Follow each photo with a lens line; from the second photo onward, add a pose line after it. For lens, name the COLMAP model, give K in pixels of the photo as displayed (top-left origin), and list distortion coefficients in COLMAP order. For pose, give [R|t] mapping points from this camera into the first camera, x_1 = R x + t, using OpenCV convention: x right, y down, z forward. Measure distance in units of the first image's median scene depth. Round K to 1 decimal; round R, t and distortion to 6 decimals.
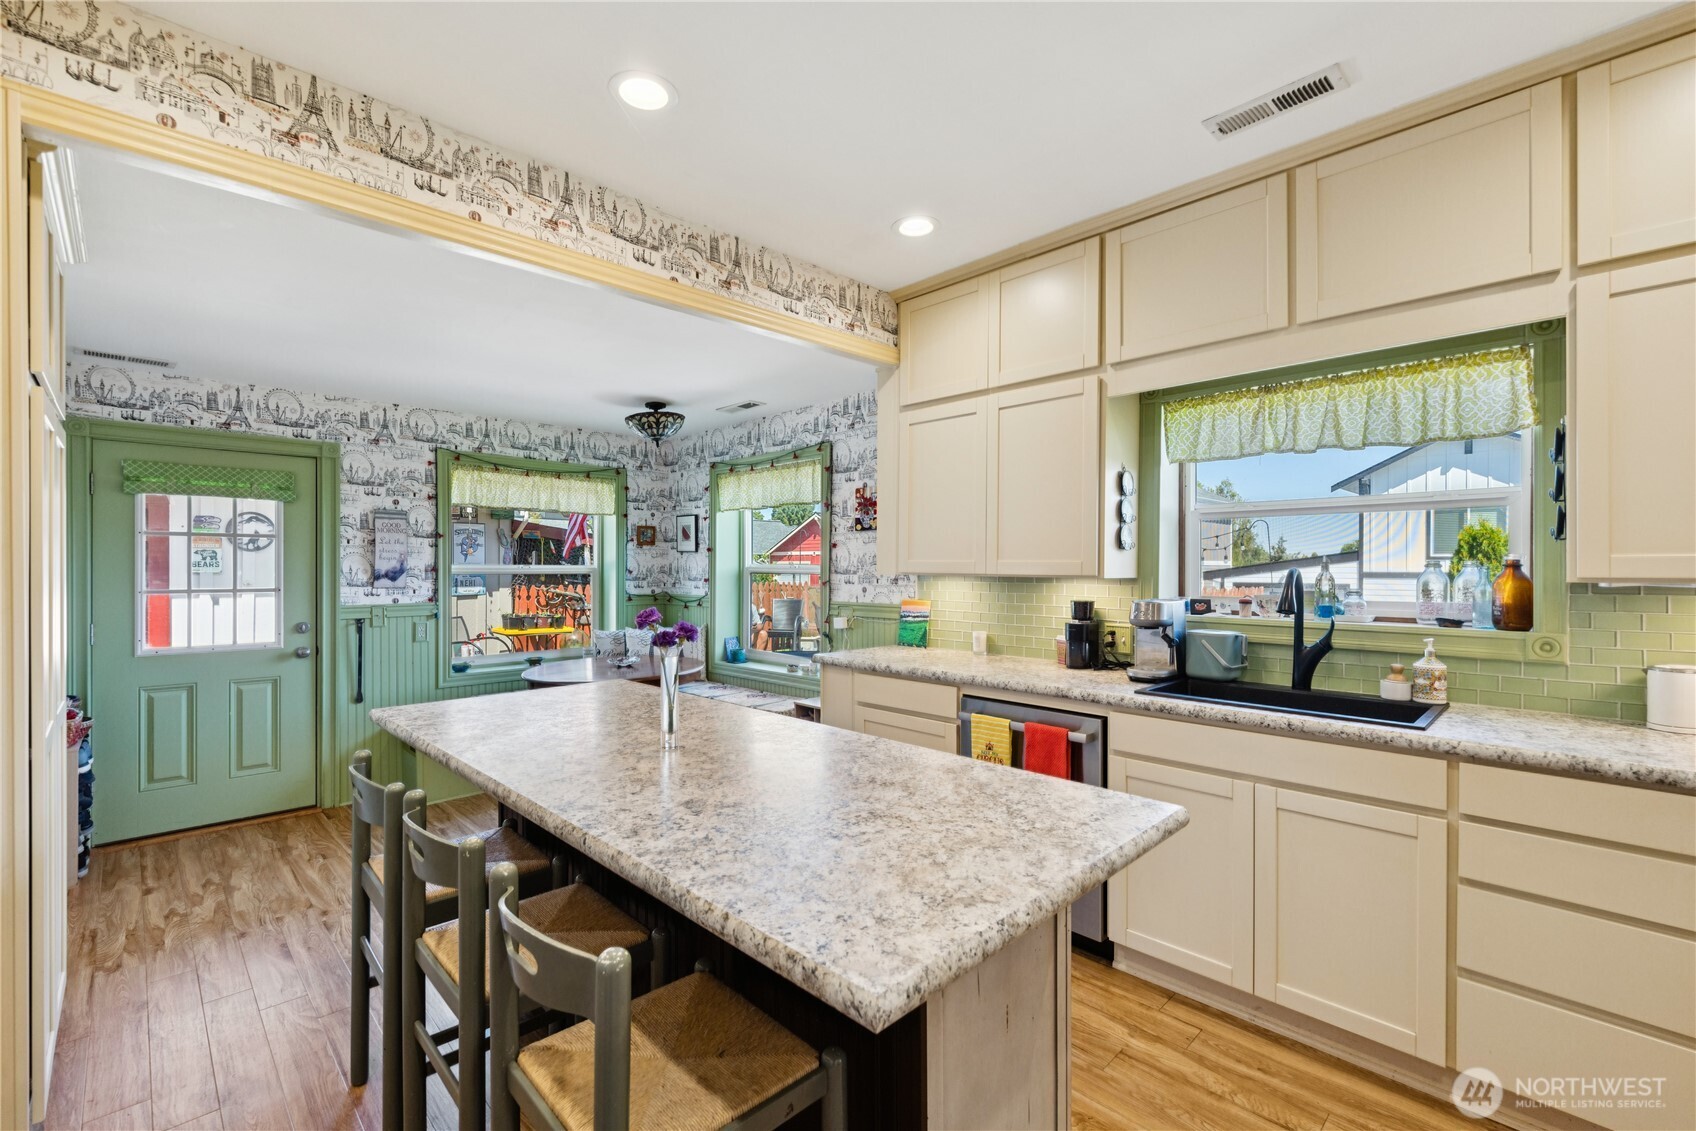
lens RADIAL K [[728.7, 0, 831.6], [0, 728.7, 567.1], [0, 0, 1]] dist [0.008213, -0.001918]
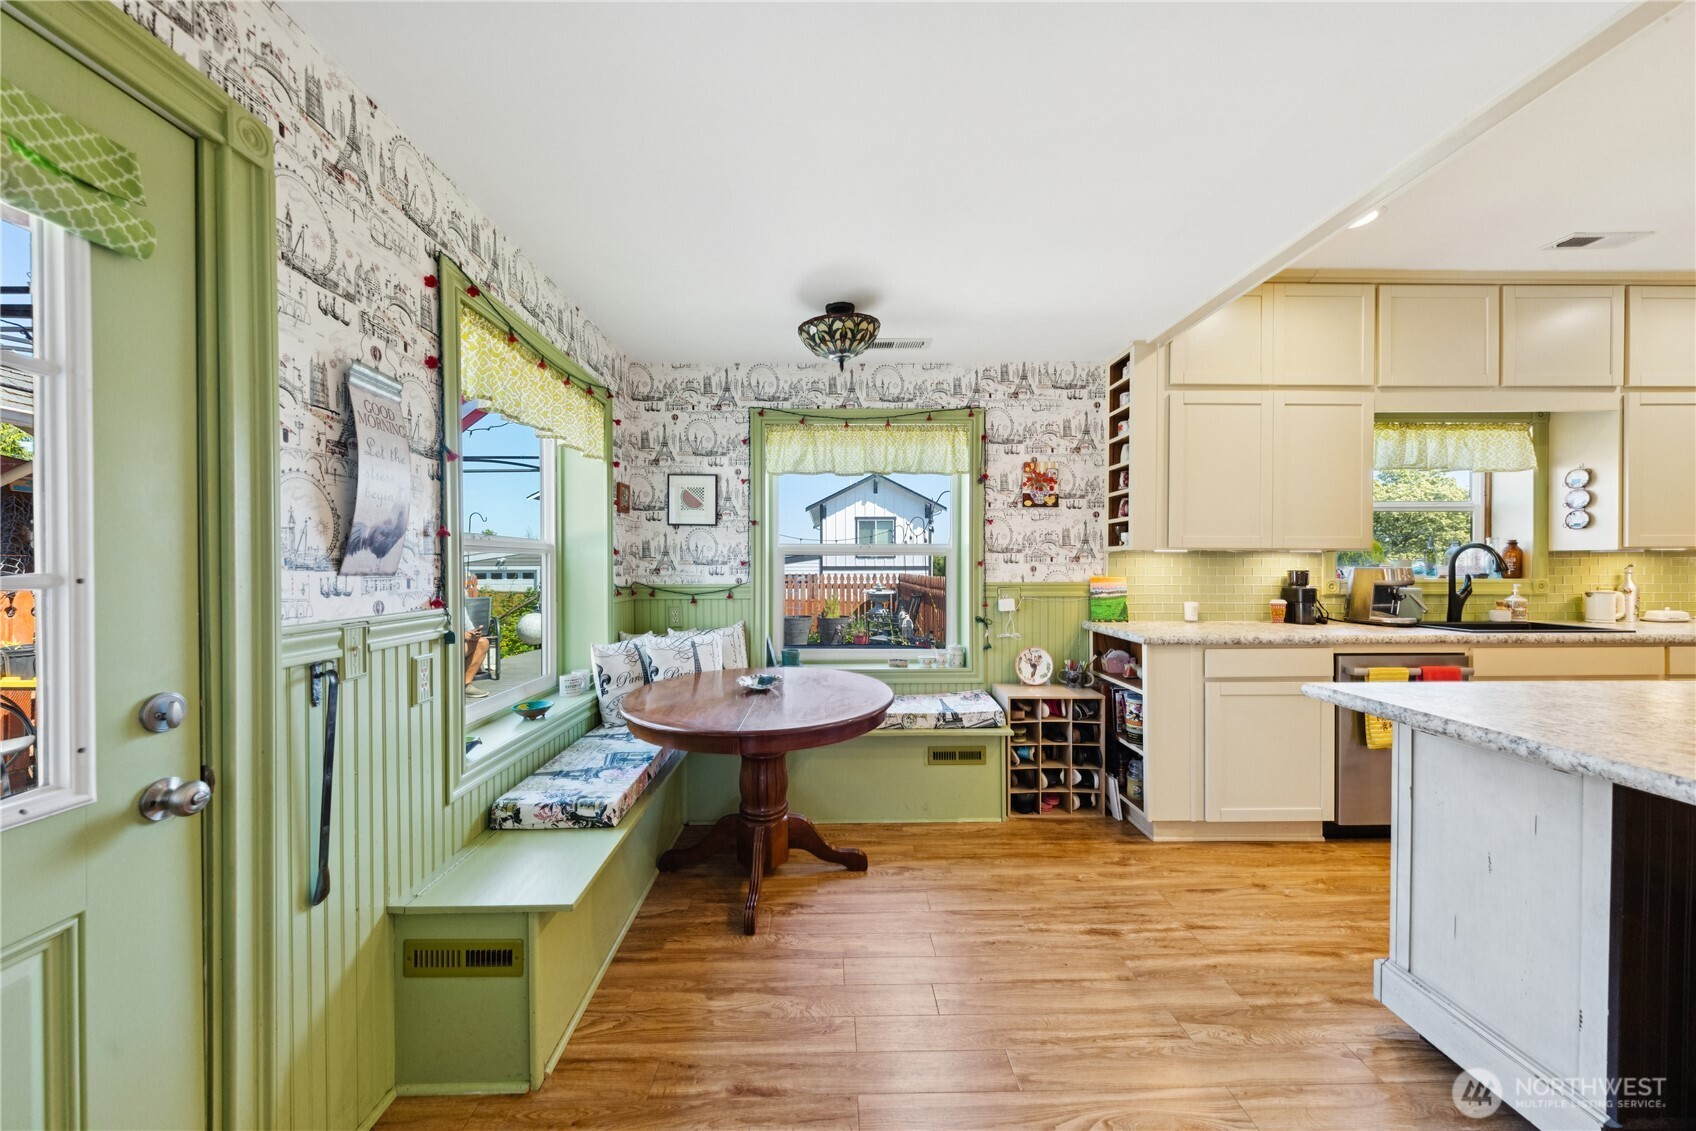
lens RADIAL K [[602.8, 0, 838.1], [0, 602.8, 573.9], [0, 0, 1]] dist [0.005664, -0.002264]
pose [[0.683838, -0.012039, 0.729535, -0.684708], [0.002708, 0.999899, 0.013963, 0.025023], [-0.729629, -0.007573, 0.683801, 0.619135]]
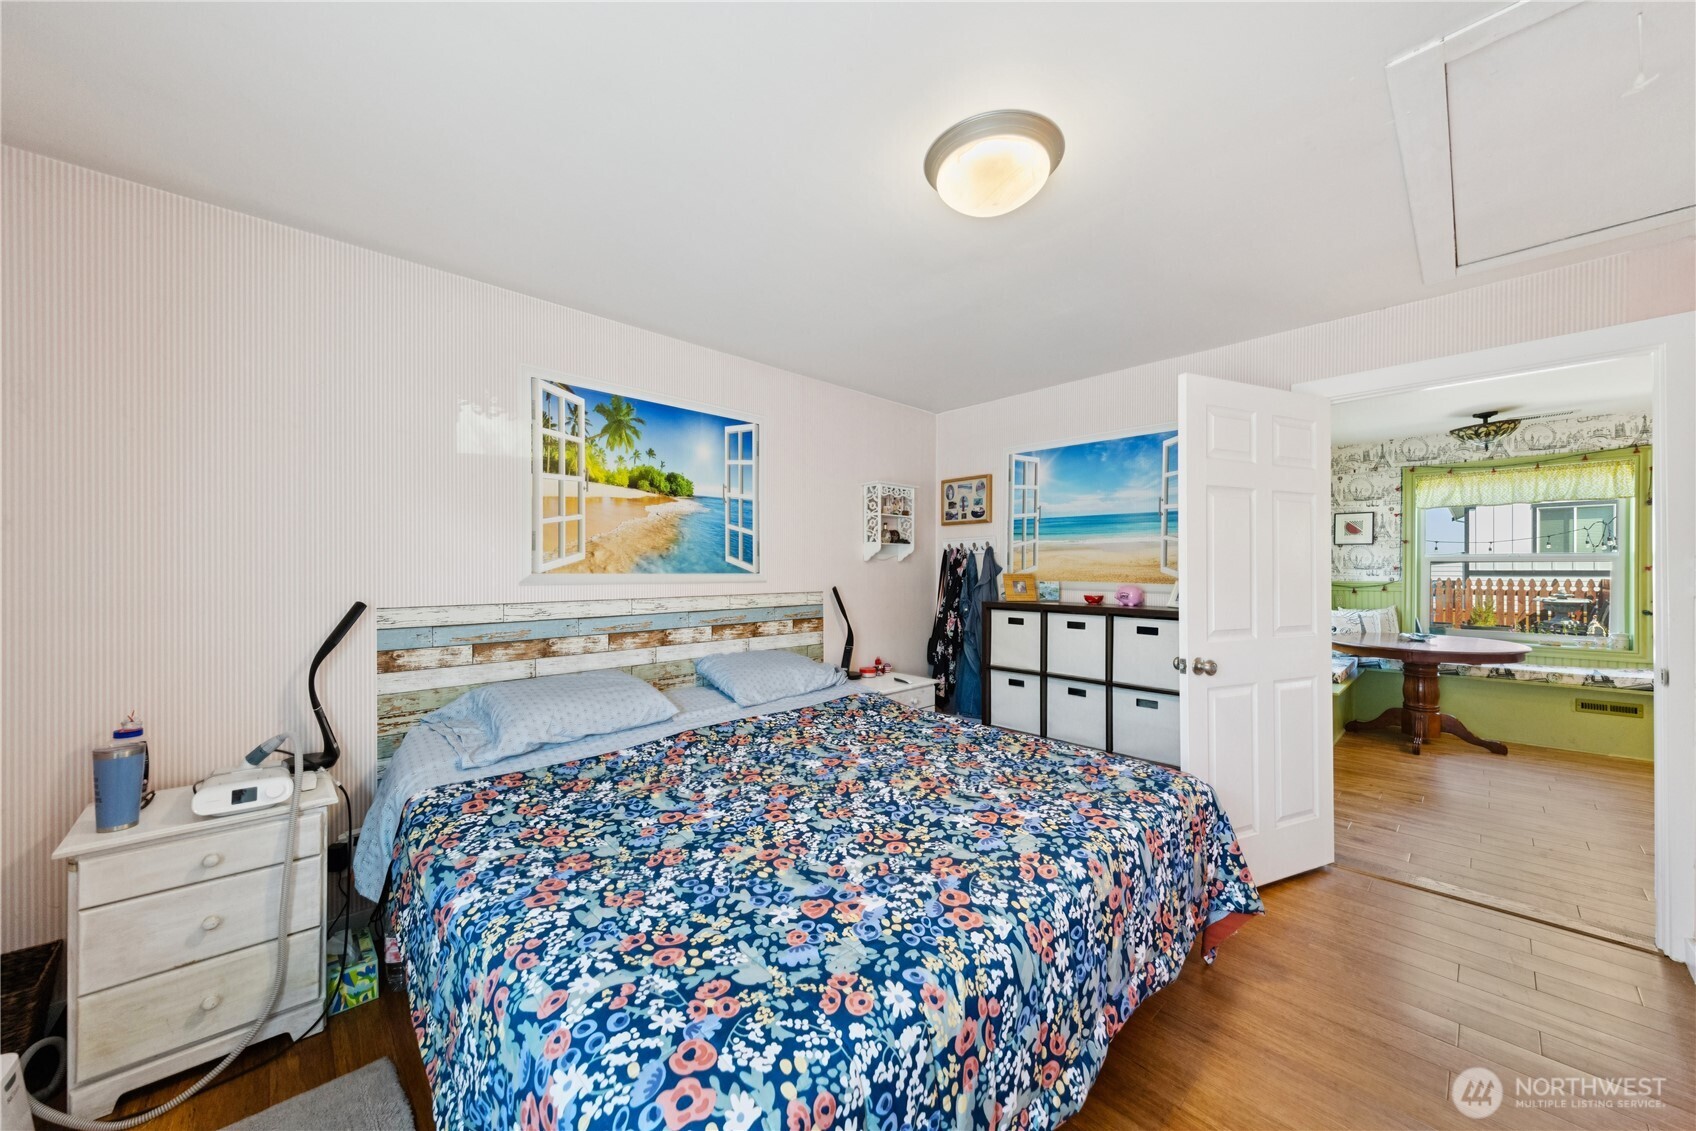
lens RADIAL K [[602.8, 0, 849.6], [0, 602.8, 572.0], [0, 0, 1]] dist [0.005664, -0.002264]
pose [[0.999982, -0.001176, -0.005961, -1.271811], [0.001193, 0.999995, 0.002898, 0.024965], [0.005957, -0.002905, 0.999978, 0.038658]]
